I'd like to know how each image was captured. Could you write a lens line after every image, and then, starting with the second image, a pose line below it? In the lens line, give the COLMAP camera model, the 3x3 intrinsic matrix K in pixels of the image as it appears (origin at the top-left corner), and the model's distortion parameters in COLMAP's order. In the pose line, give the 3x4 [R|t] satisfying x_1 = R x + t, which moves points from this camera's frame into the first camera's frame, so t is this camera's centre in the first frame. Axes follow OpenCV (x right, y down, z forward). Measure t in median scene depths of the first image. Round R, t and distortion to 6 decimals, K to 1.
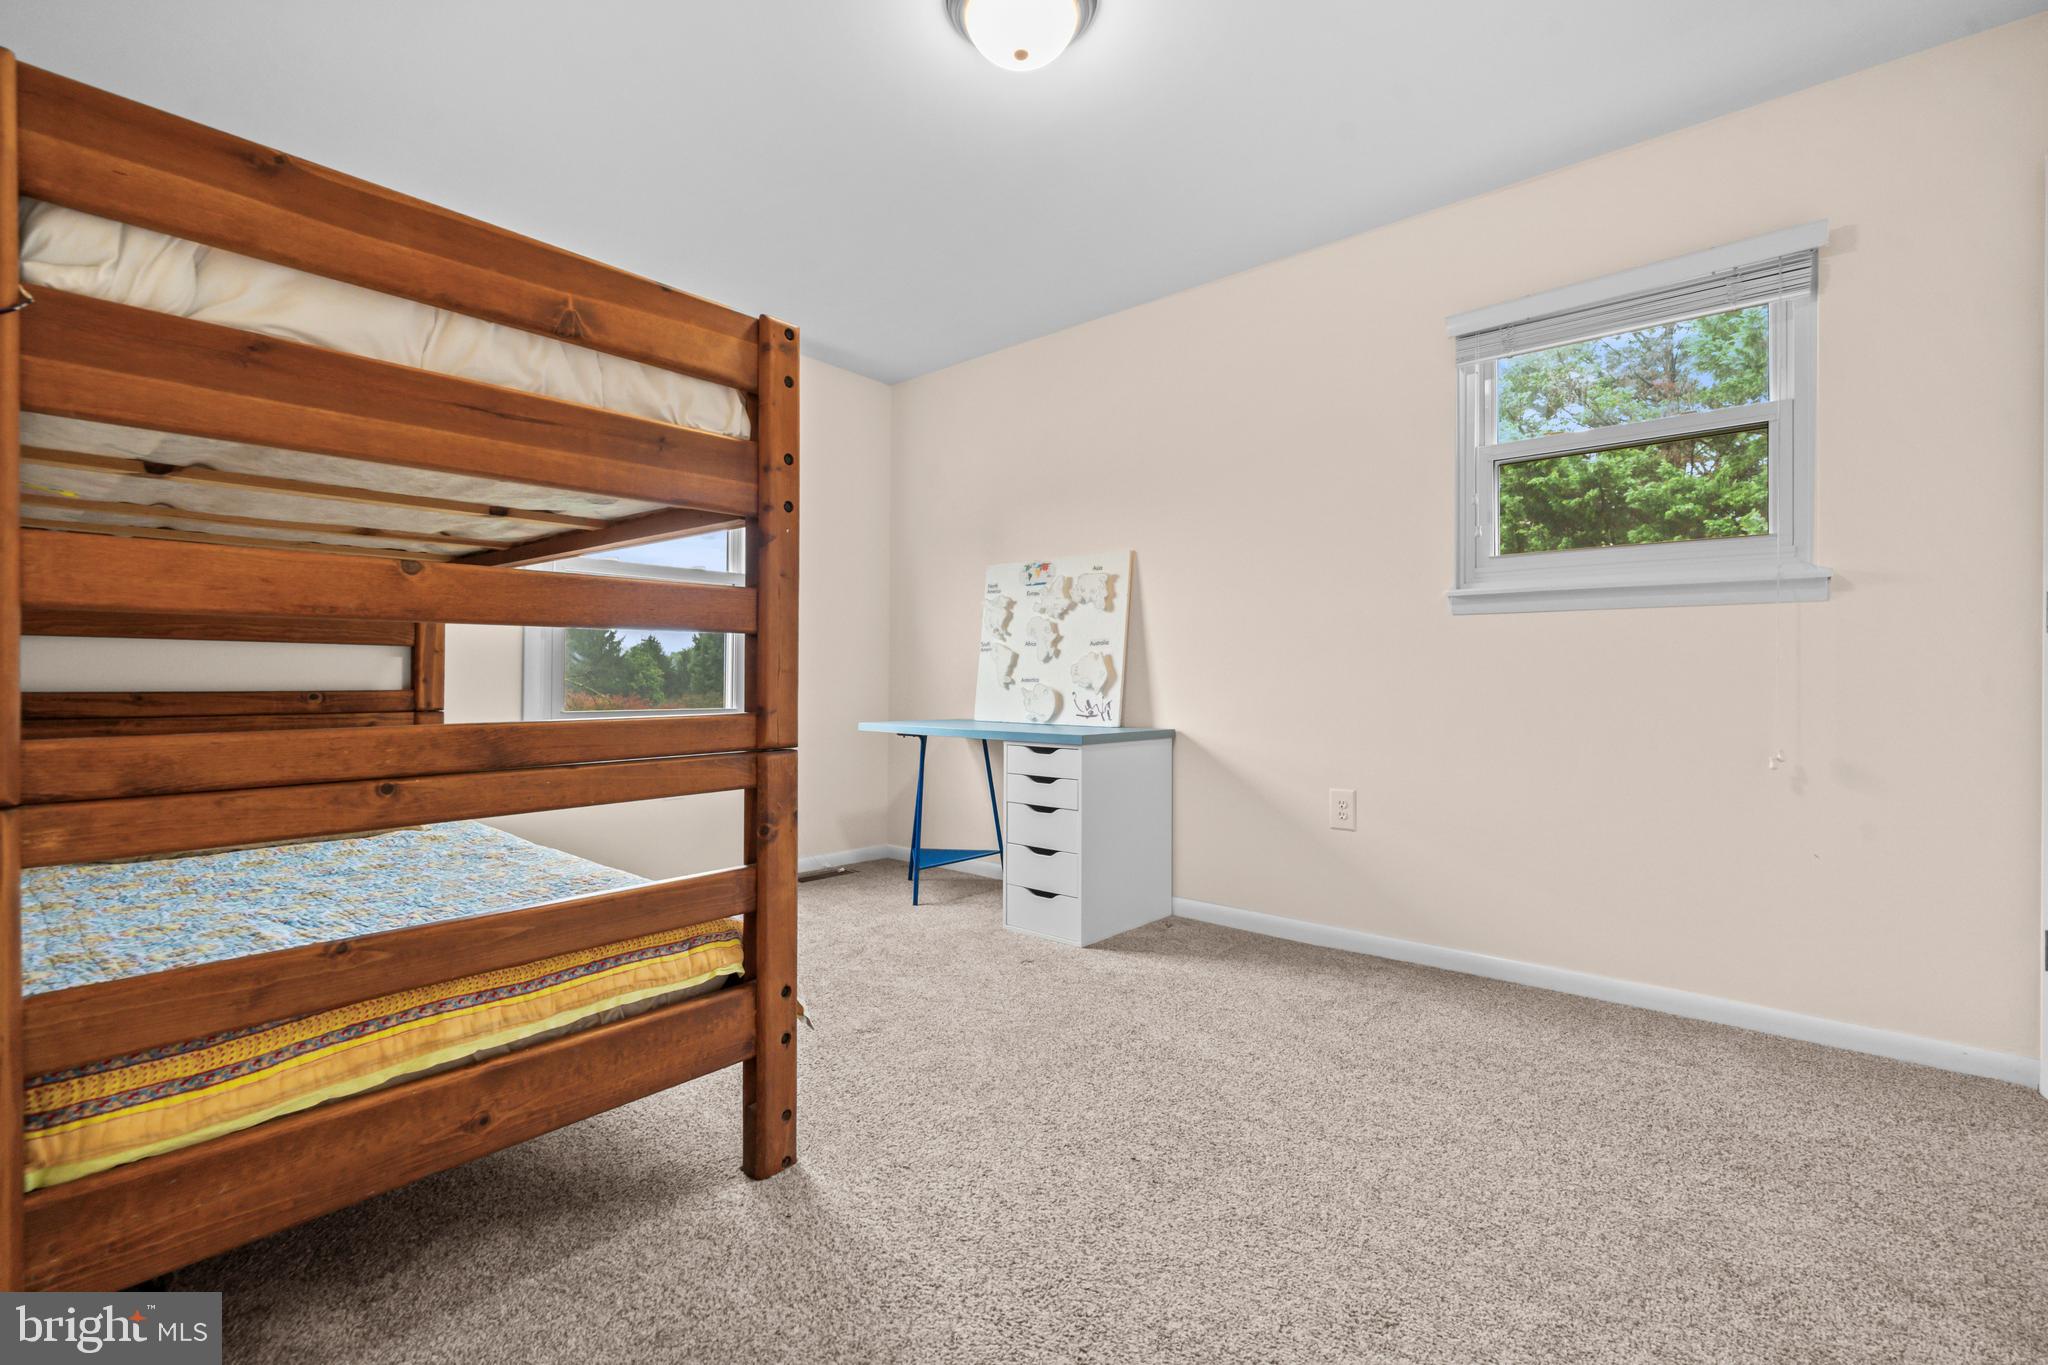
lens RADIAL K [[883.3, 0, 1025.8], [0, 883.3, 693.4], [0, 0, 1]] dist [-0.000191, -0.000051]
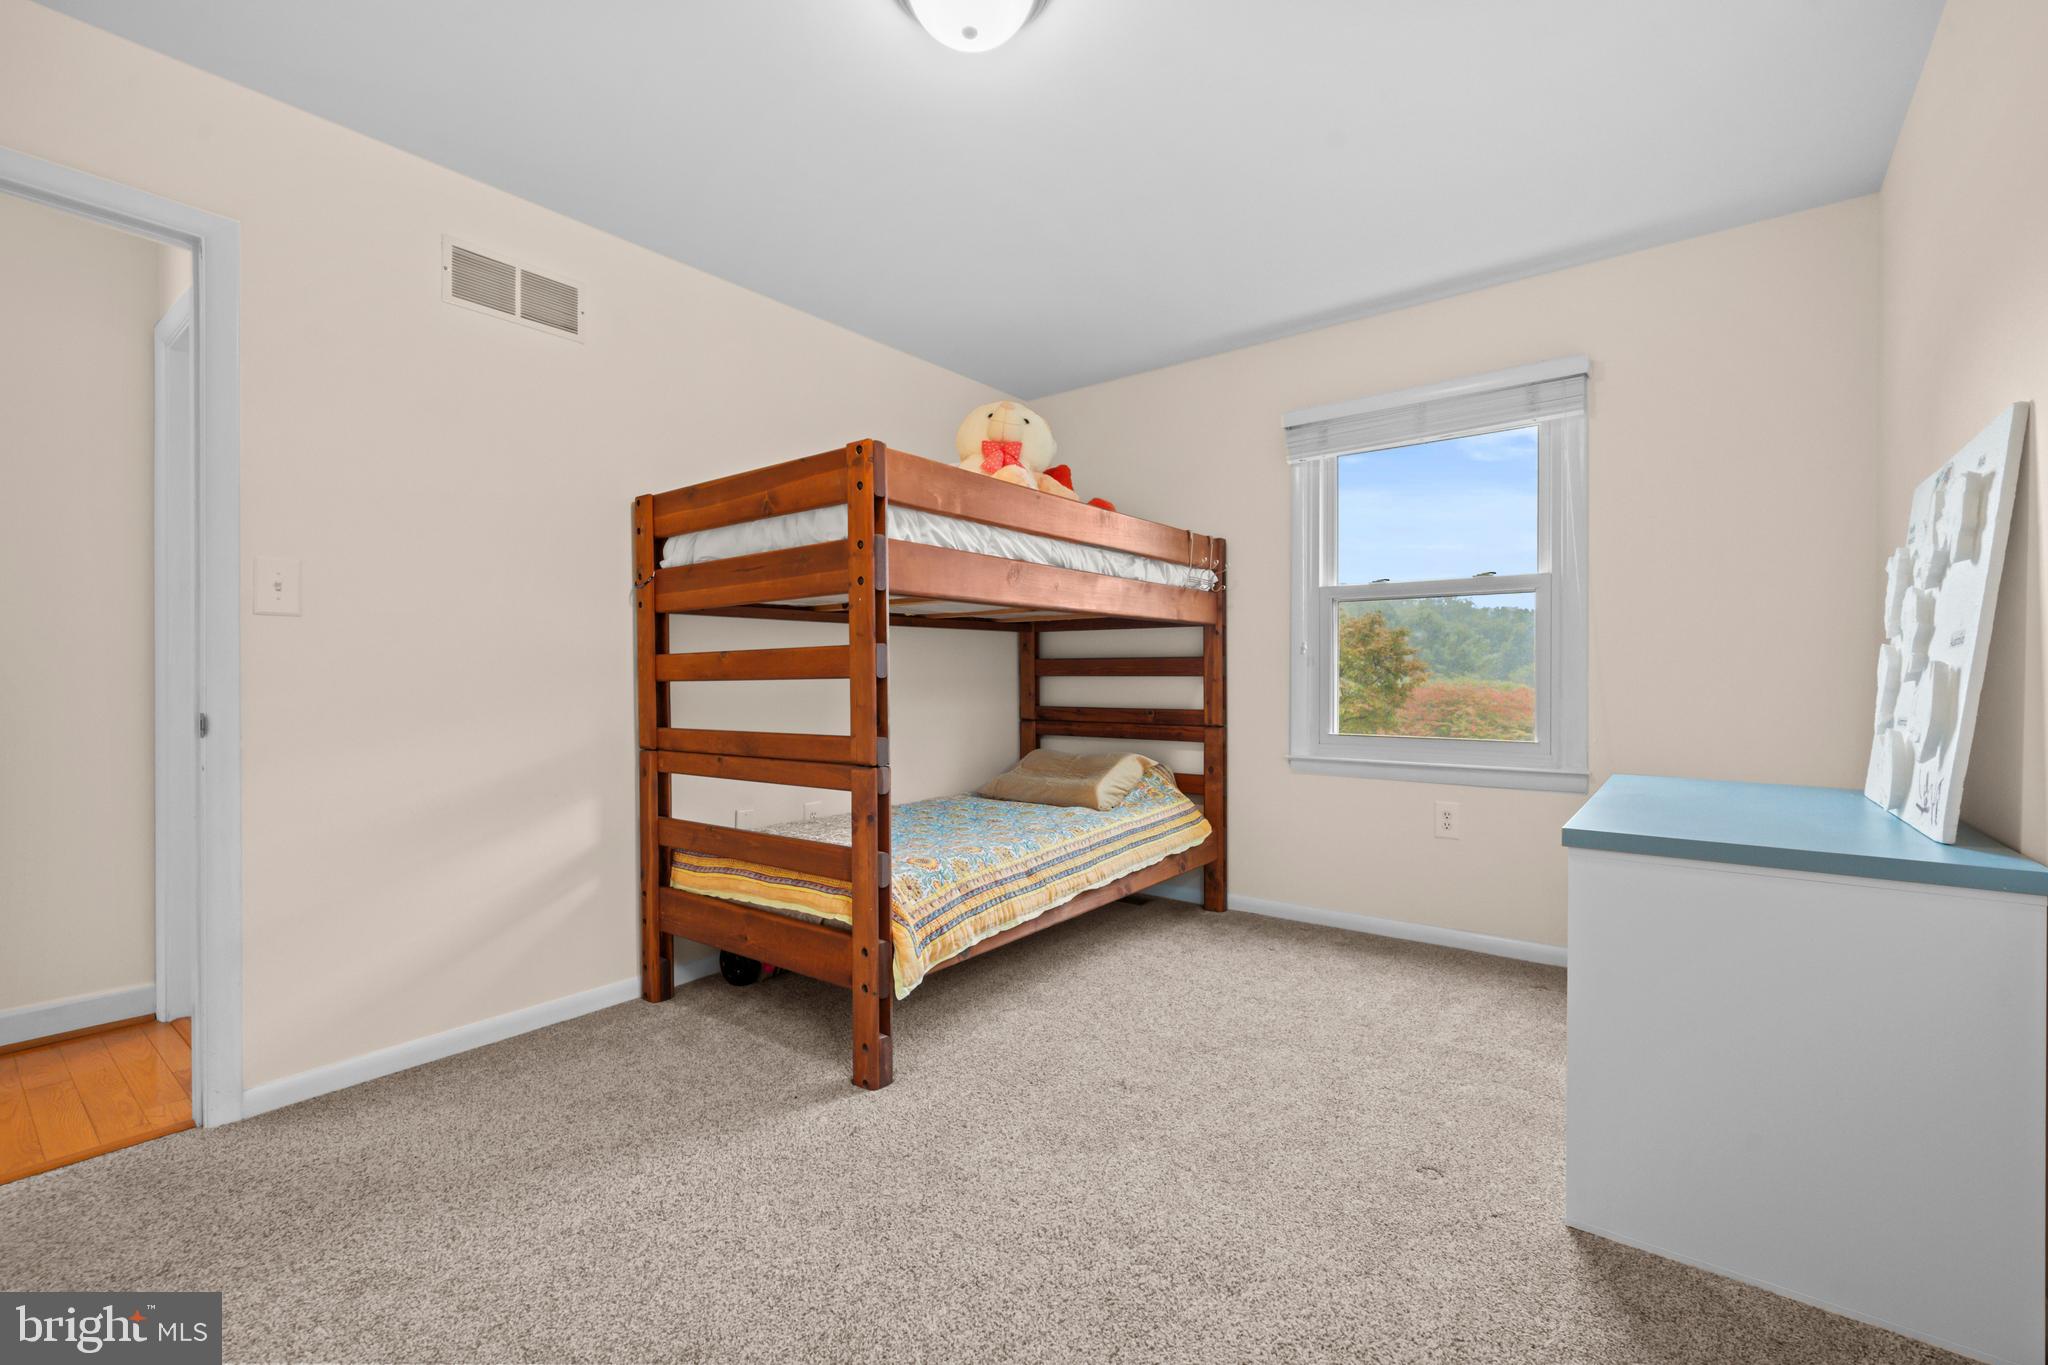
lens RADIAL K [[875.5, 0, 1033.6], [0, 875.5, 687.8], [0, 0, 1]] dist [-0.001476, -0.000056]
pose [[0.067159, 0.003677, -0.997736, 1.165968], [-0.017982, 0.999835, 0.002474, -0.069194], [0.997580, 0.017775, 0.067214, 1.302346]]
